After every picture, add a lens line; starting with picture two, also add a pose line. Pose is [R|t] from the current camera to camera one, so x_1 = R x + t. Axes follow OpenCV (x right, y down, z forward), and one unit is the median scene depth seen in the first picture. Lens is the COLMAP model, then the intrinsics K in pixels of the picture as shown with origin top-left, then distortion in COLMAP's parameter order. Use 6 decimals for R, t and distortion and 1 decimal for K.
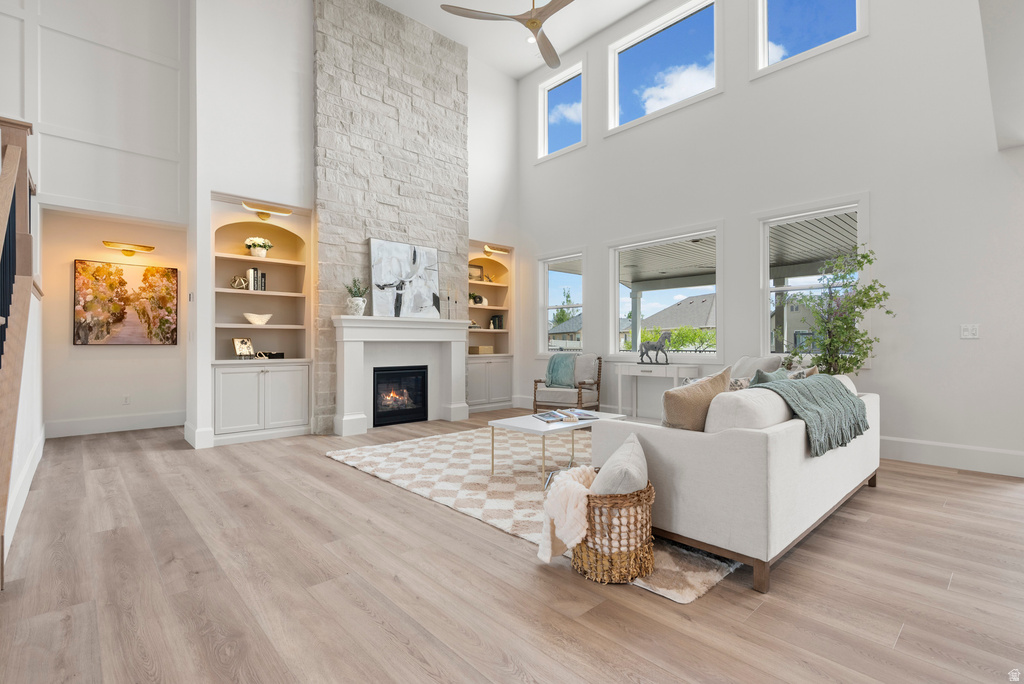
lens RADIAL K [[469.2, 0, 514.8], [0, 469.2, 342.3], [0, 0, 1]] dist [0.007712, -0.000104]
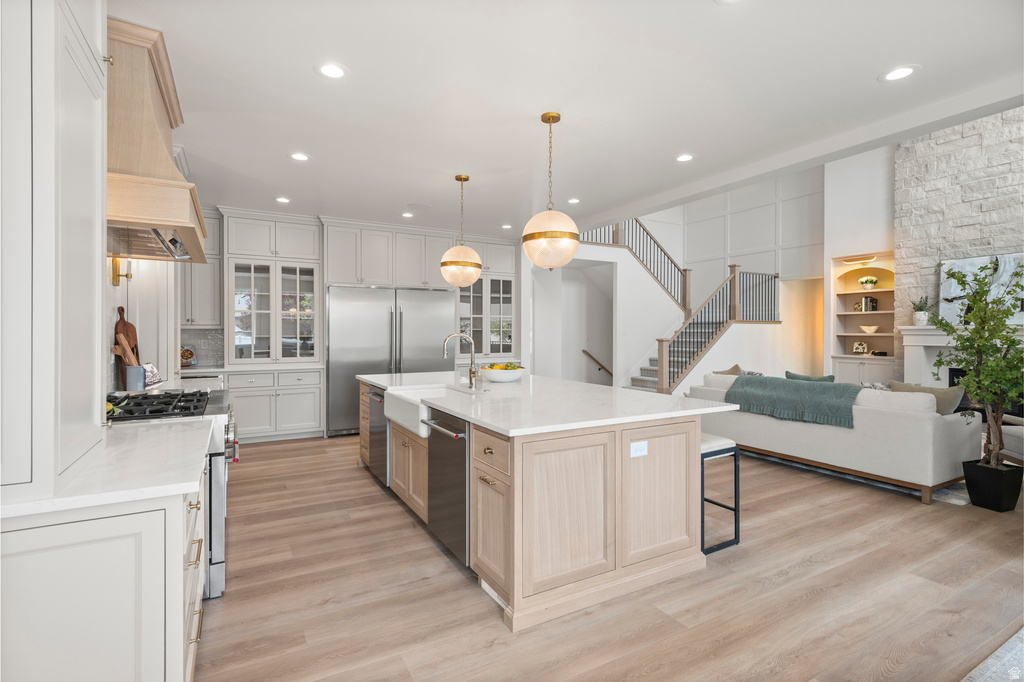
lens RADIAL K [[496.3, 0, 513.0], [0, 496.3, 335.9], [0, 0, 1]] dist [0.004803, -0.002539]
pose [[-0.230798, 0.010149, -0.972949, 1.241745], [-0.001158, 0.999942, 0.010705, -0.042511], [0.973001, 0.003597, -0.230773, 0.233570]]
